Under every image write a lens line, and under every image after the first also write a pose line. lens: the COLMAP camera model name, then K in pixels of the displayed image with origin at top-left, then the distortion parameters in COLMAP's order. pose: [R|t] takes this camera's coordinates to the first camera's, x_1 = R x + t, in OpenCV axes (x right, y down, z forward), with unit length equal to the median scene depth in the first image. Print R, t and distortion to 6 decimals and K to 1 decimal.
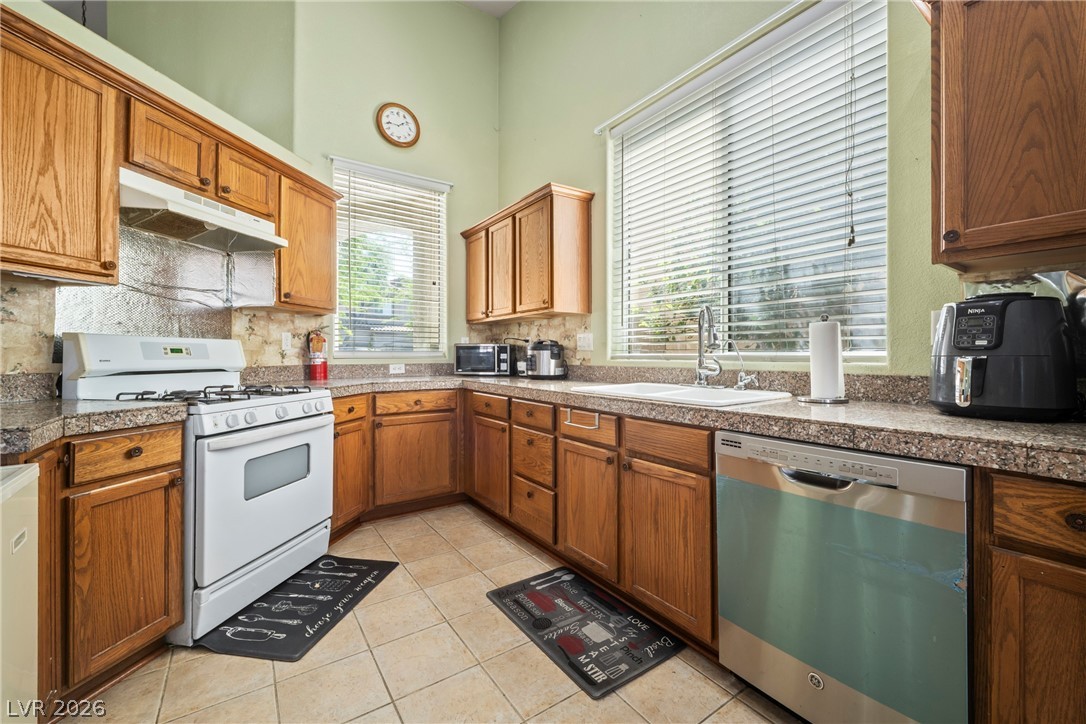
lens RADIAL K [[443.4, 0, 547.1], [0, 443.4, 355.2], [0, 0, 1]] dist [-0.002880, 0.000579]
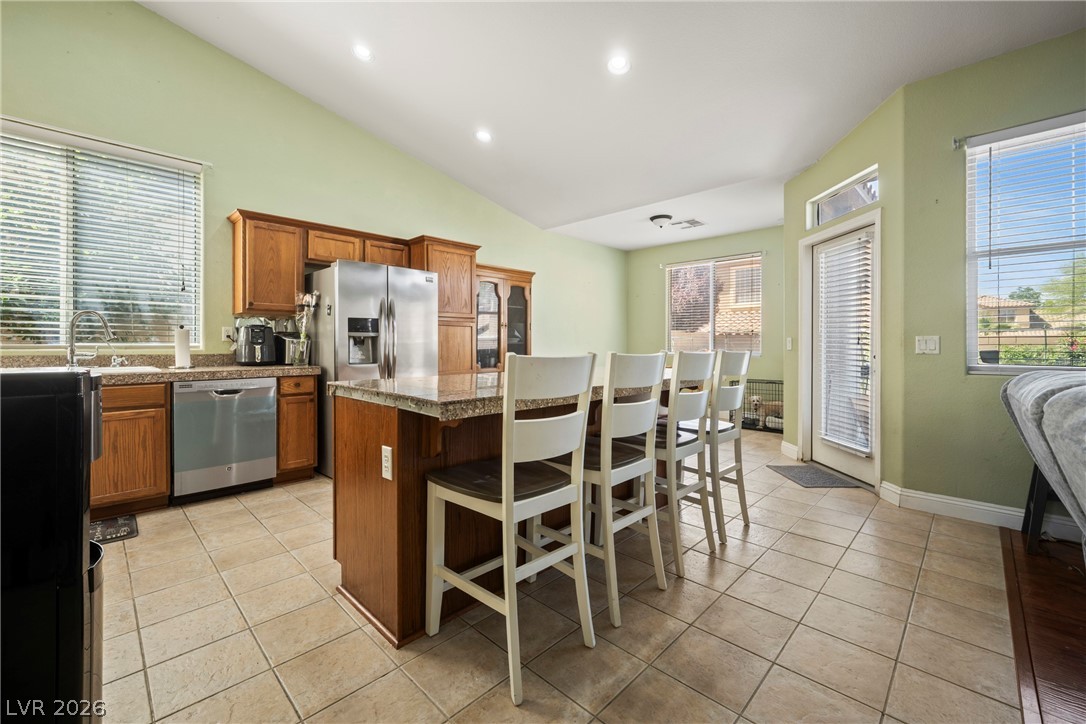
lens RADIAL K [[443.4, 0, 550.7], [0, 443.4, 346.3], [0, 0, 1]] dist [-0.002880, 0.000579]
pose [[-0.204065, -0.002842, 0.978953, -1.645200], [0.001180, 0.999994, 0.003149, 0.000570], [-0.978957, 0.001797, -0.204061, -0.234123]]
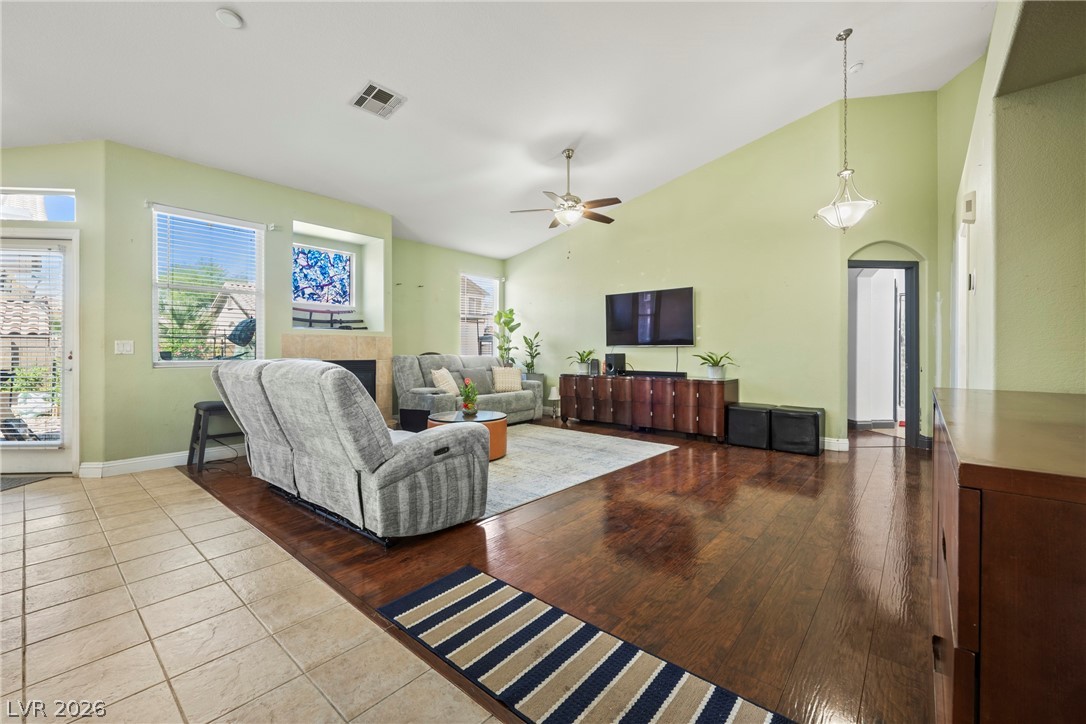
lens RADIAL K [[443.4, 0, 546.6], [0, 443.4, 350.9], [0, 0, 1]] dist [-0.002880, 0.000579]
pose [[-0.964313, -0.002549, -0.264752, -1.741233], [-0.002859, 0.999996, 0.000785, 0.012170], [0.264749, 0.001514, -0.964316, 0.737038]]
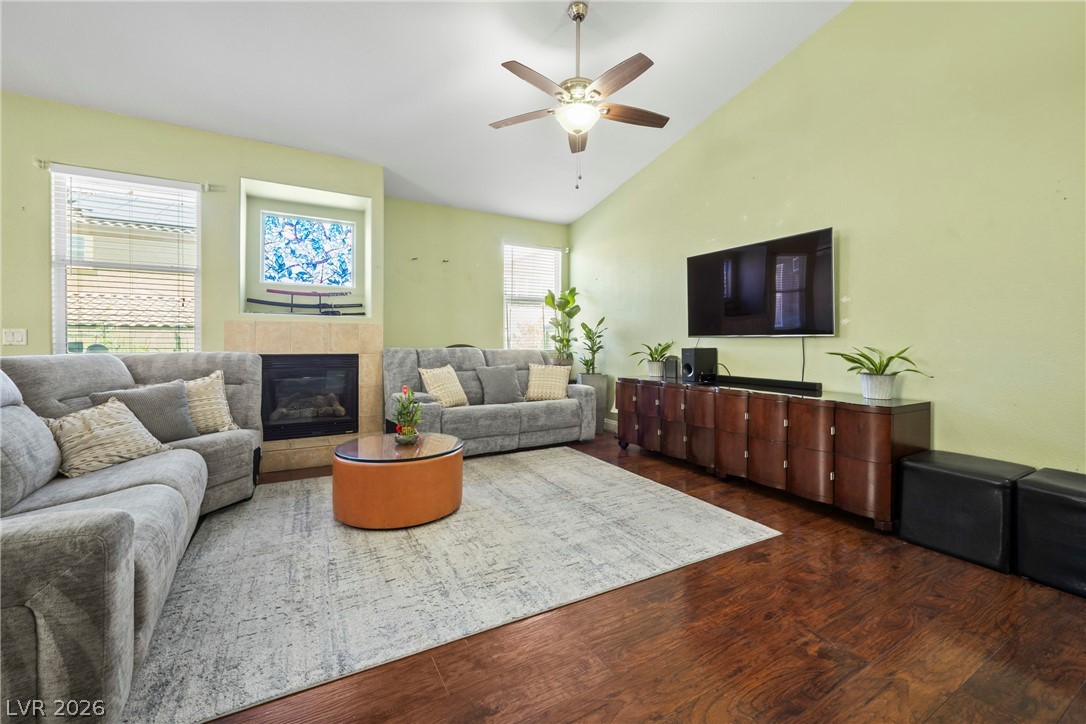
lens RADIAL K [[443.4, 0, 550.4], [0, 443.4, 344.2], [0, 0, 1]] dist [-0.002880, 0.000579]
pose [[-0.997329, -0.007639, 0.072645, -2.679851], [-0.007178, 0.999952, 0.006607, 0.004464], [-0.072692, 0.006068, -0.997336, -0.306241]]
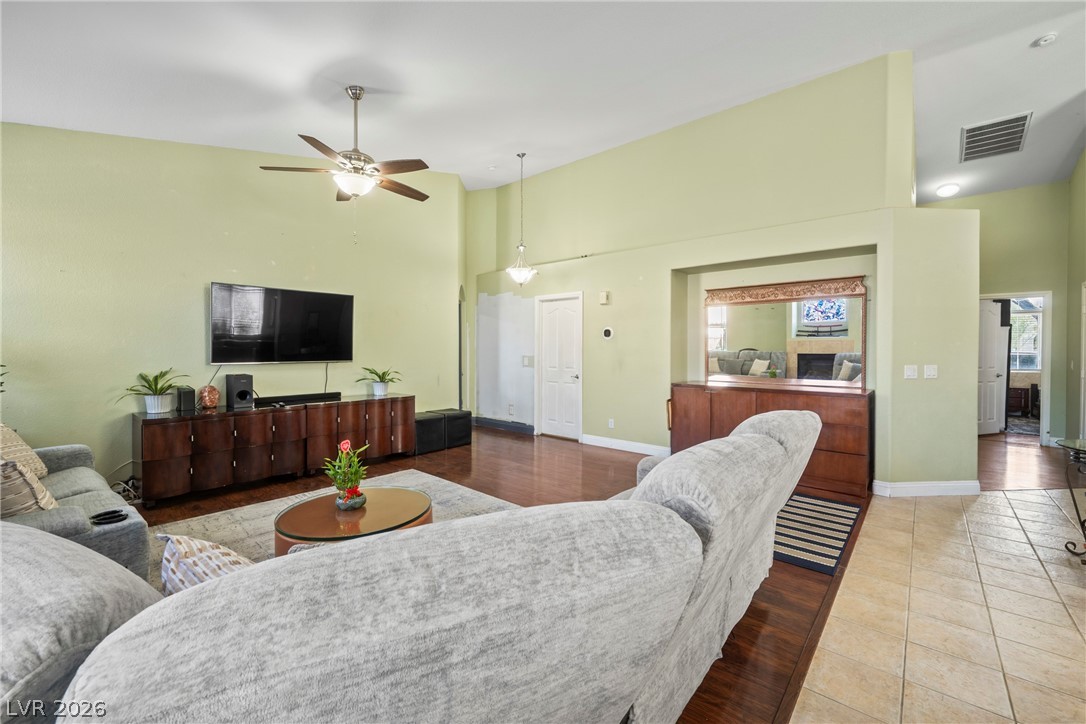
lens RADIAL K [[443.4, 0, 544.9], [0, 443.4, 354.4], [0, 0, 1]] dist [-0.002880, 0.000579]
pose [[0.252792, 0.013823, -0.967422, -0.429903], [-0.003509, 0.999904, 0.013370, -0.121285], [0.967514, 0.000015, 0.252816, -1.742336]]
